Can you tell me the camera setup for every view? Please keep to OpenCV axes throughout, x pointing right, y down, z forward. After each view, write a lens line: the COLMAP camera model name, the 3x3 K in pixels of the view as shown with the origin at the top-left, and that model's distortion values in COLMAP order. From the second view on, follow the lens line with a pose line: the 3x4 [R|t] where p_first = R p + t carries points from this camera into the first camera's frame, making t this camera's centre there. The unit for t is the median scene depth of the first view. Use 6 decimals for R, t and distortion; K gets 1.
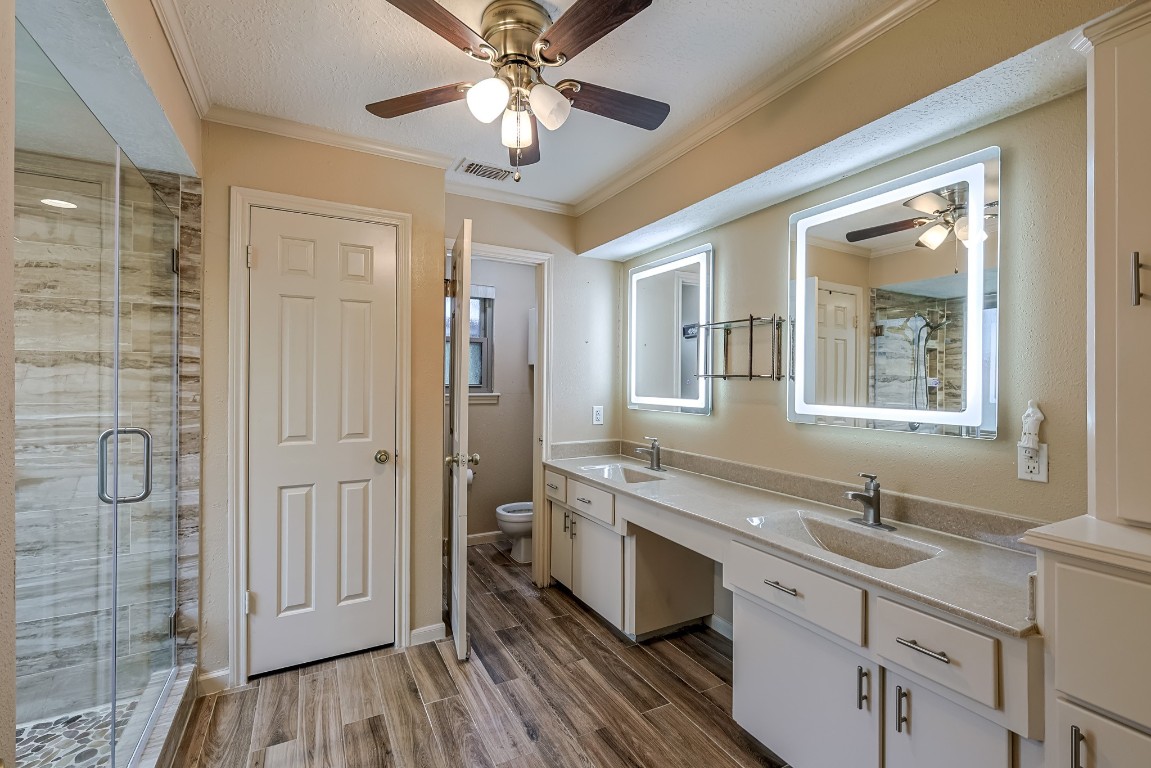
lens RADIAL K [[501.1, 0, 583.2], [0, 501.1, 381.9], [0, 0, 1]] dist [0.001921, 0.000527]
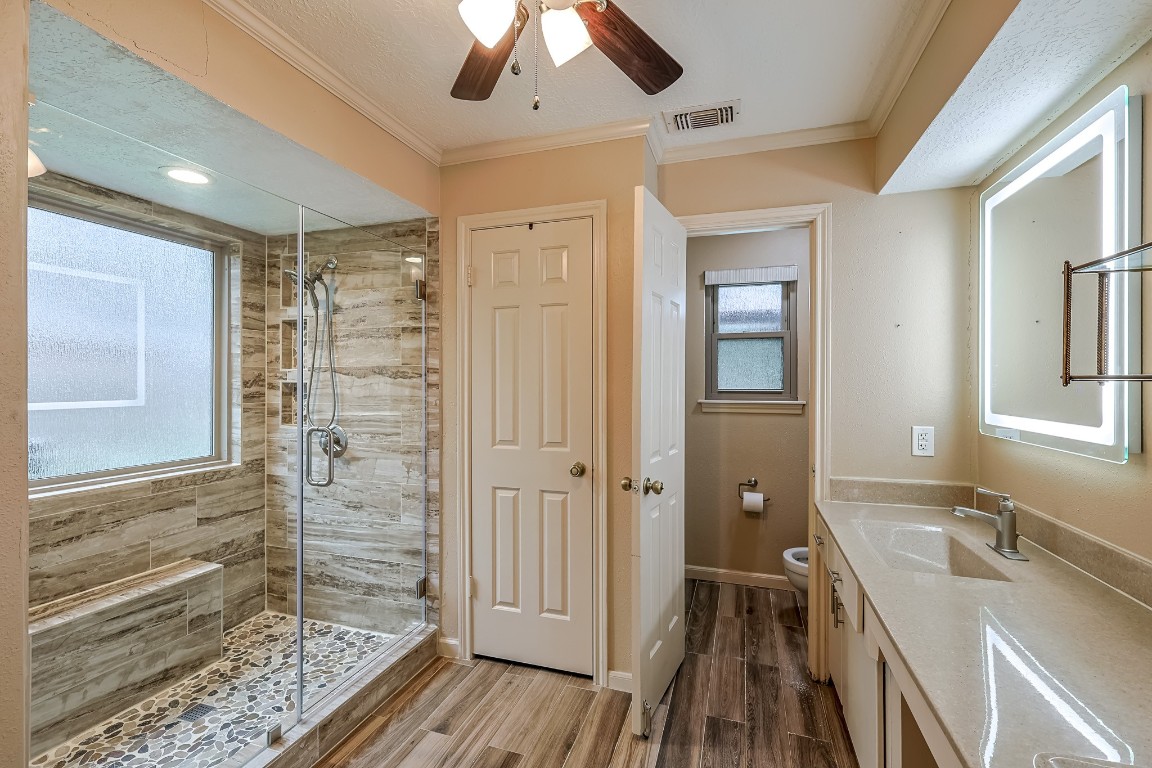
lens RADIAL K [[501.5, 0, 577.5], [0, 501.5, 381.1], [0, 0, 1]] dist [0.001921, 0.000527]
pose [[0.682522, -0.006663, -0.730835, 0.316589], [0.003717, 0.999977, -0.005646, -0.010015], [0.730856, 0.001137, 0.682531, 0.421635]]
